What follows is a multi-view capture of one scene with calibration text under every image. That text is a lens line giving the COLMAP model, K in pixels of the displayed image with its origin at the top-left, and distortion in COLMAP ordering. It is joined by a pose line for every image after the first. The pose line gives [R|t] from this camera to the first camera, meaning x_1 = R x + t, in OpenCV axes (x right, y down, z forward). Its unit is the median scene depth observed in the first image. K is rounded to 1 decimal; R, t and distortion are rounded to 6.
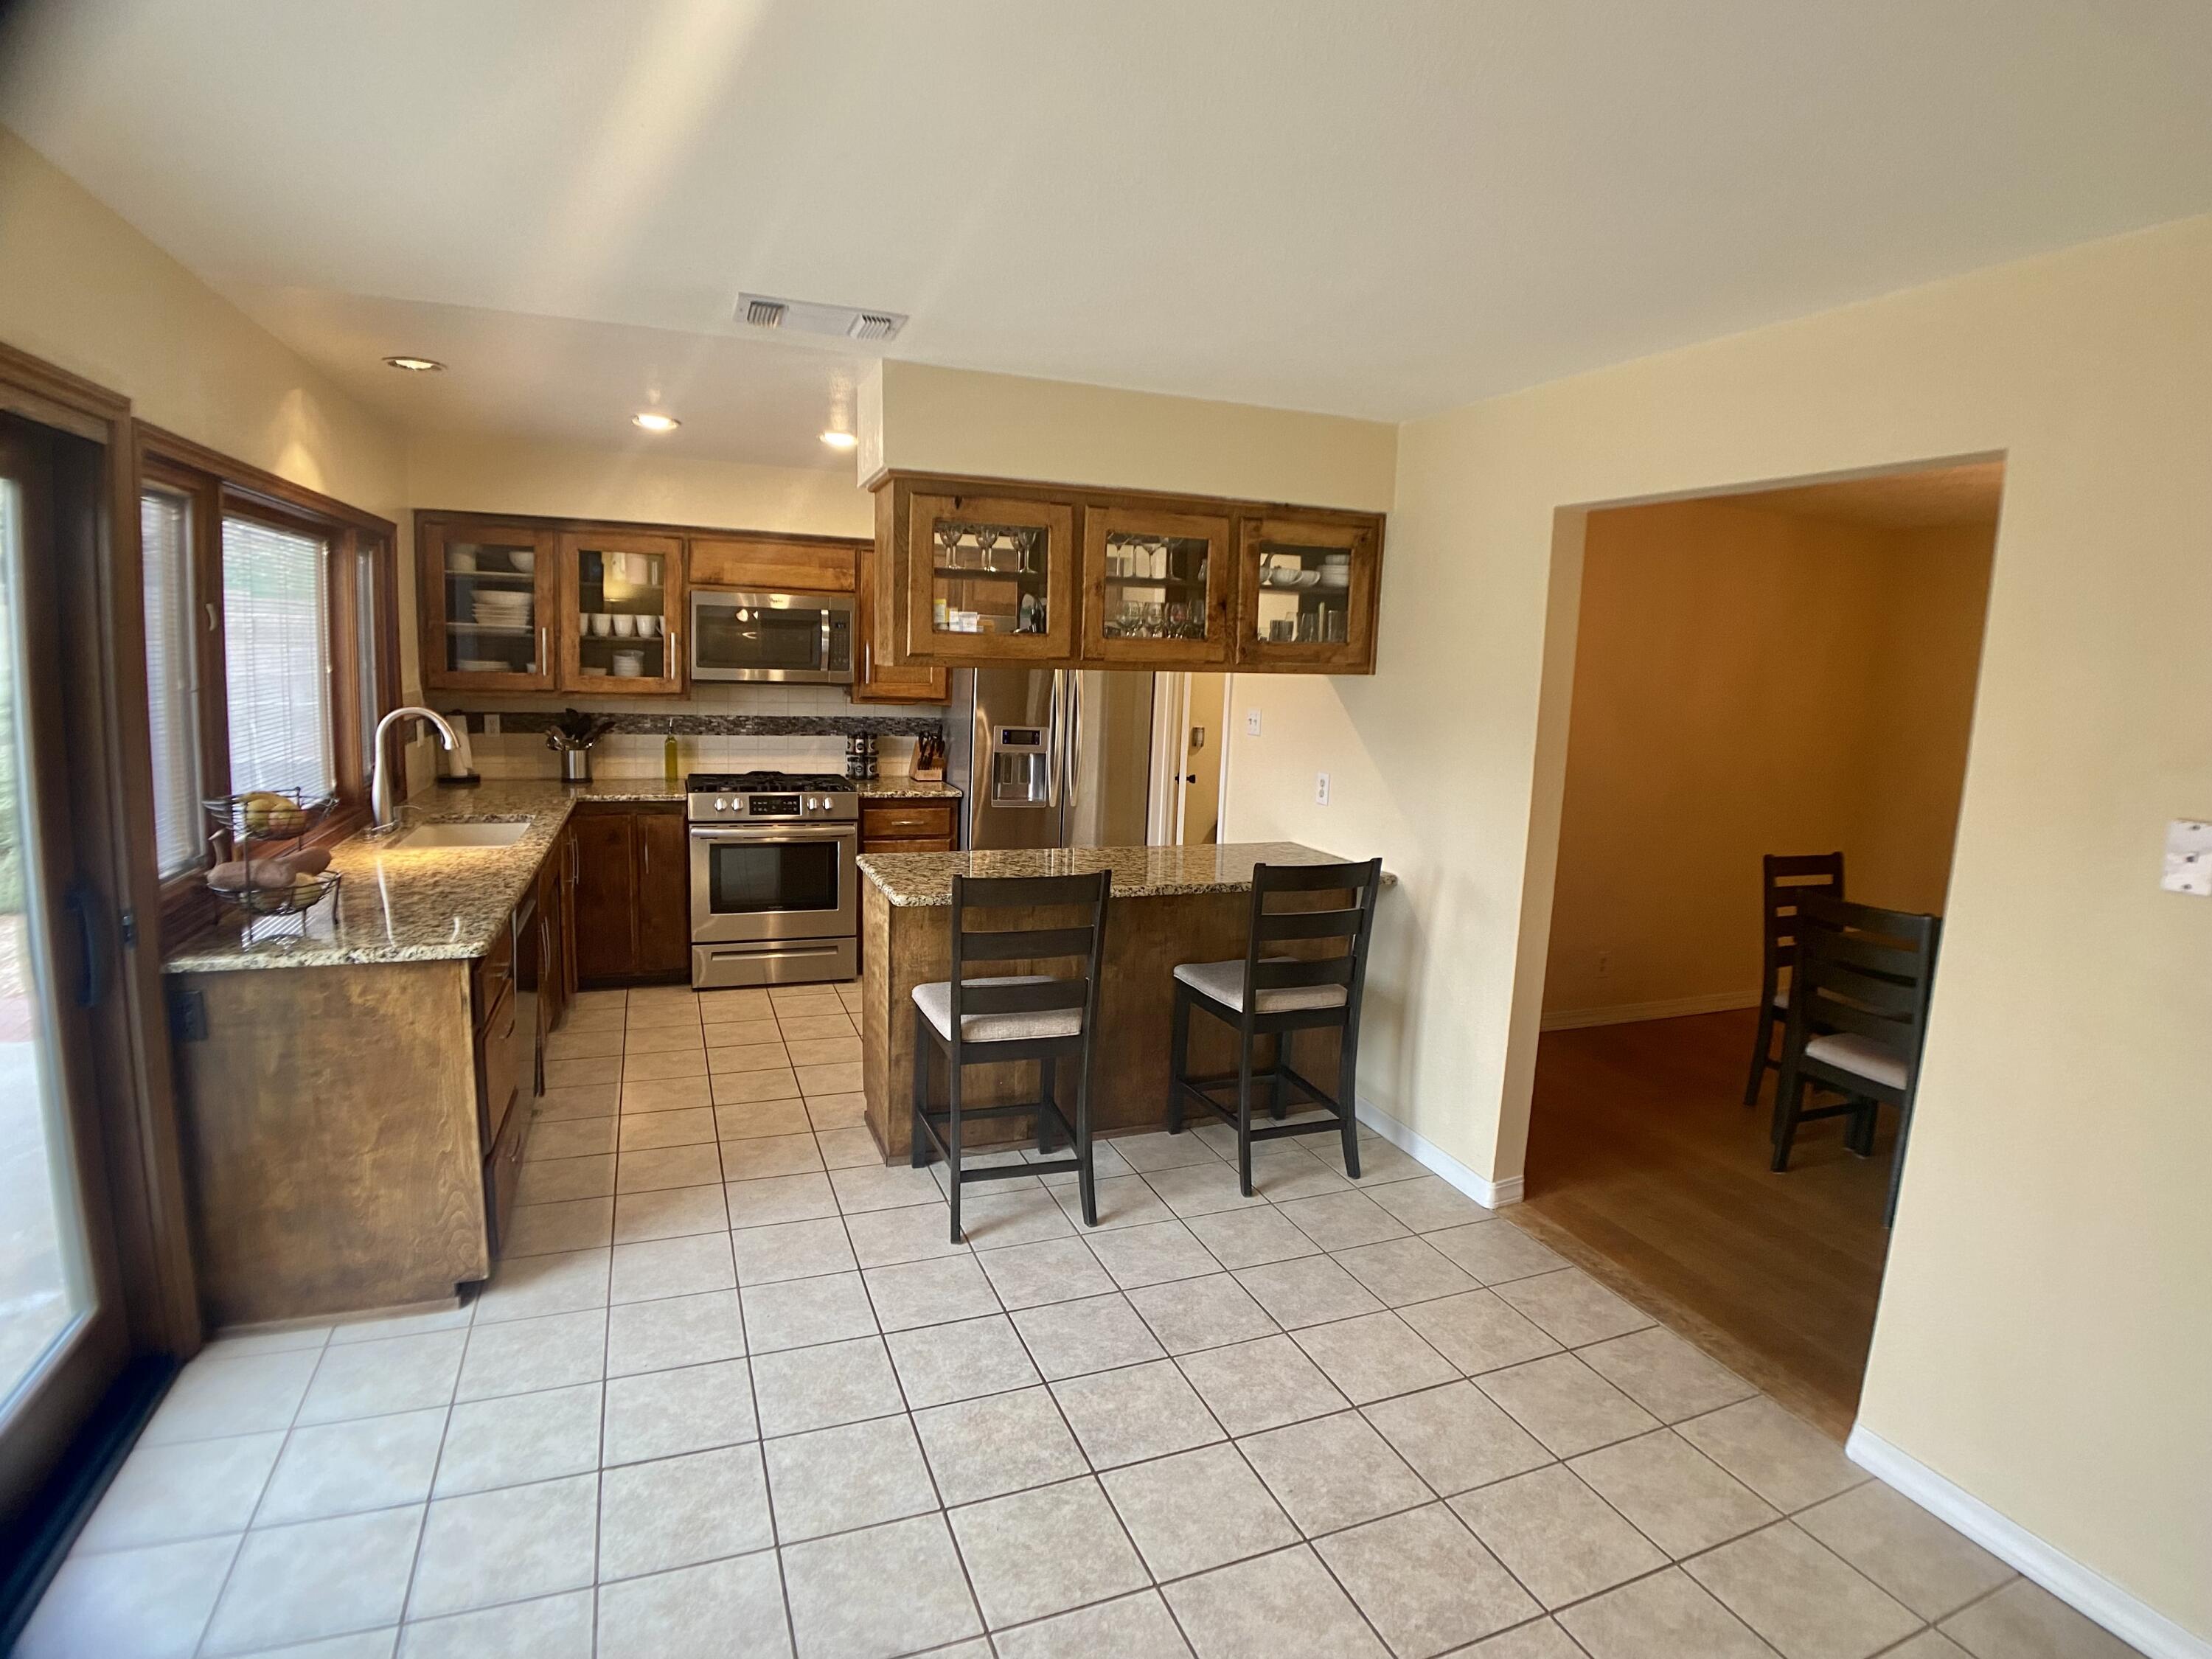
lens RADIAL K [[1144.8, 0, 1115.6], [0, 1144.8, 814.9], [0, 0, 1]] dist [-0.072729, 0.004427]
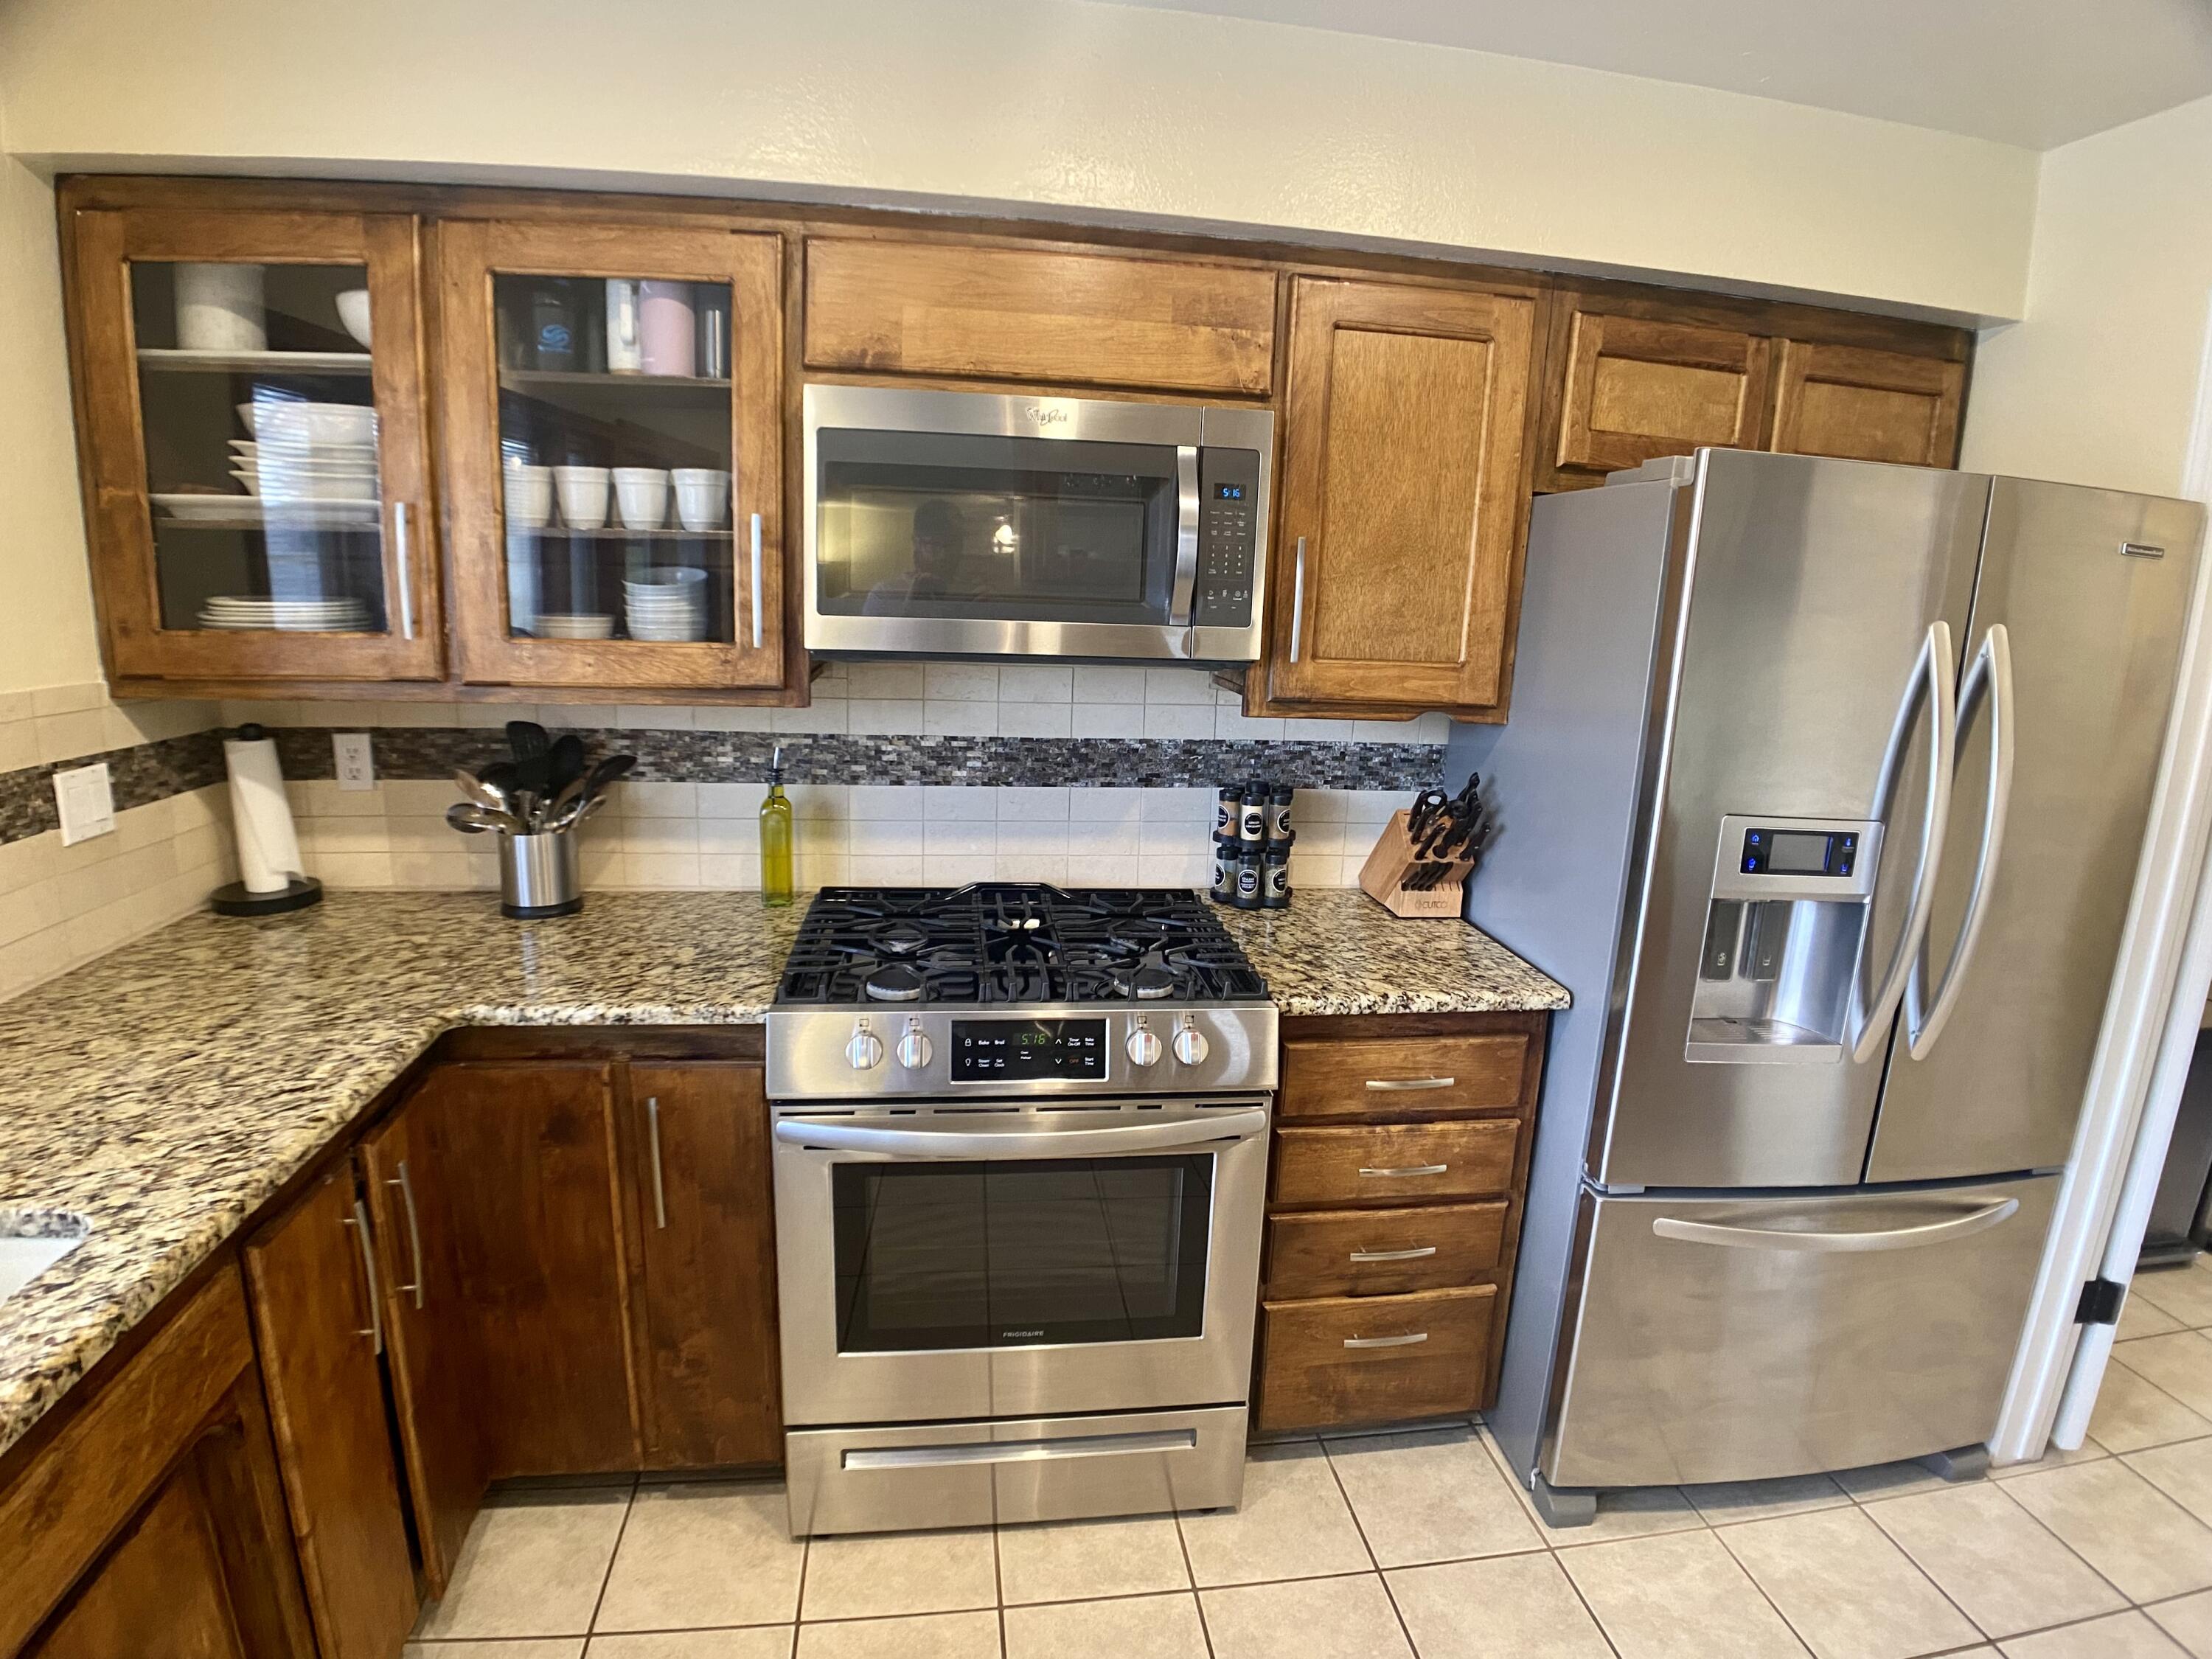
lens RADIAL K [[1144.8, 0, 1103.9], [0, 1144.8, 817.0], [0, 0, 1]] dist [-0.072729, 0.004427]
pose [[0.971663, 0.043879, -0.232264, -0.196153], [-0.030663, 0.997715, 0.060210, -0.089467], [0.234375, -0.051382, 0.970787, 0.659038]]
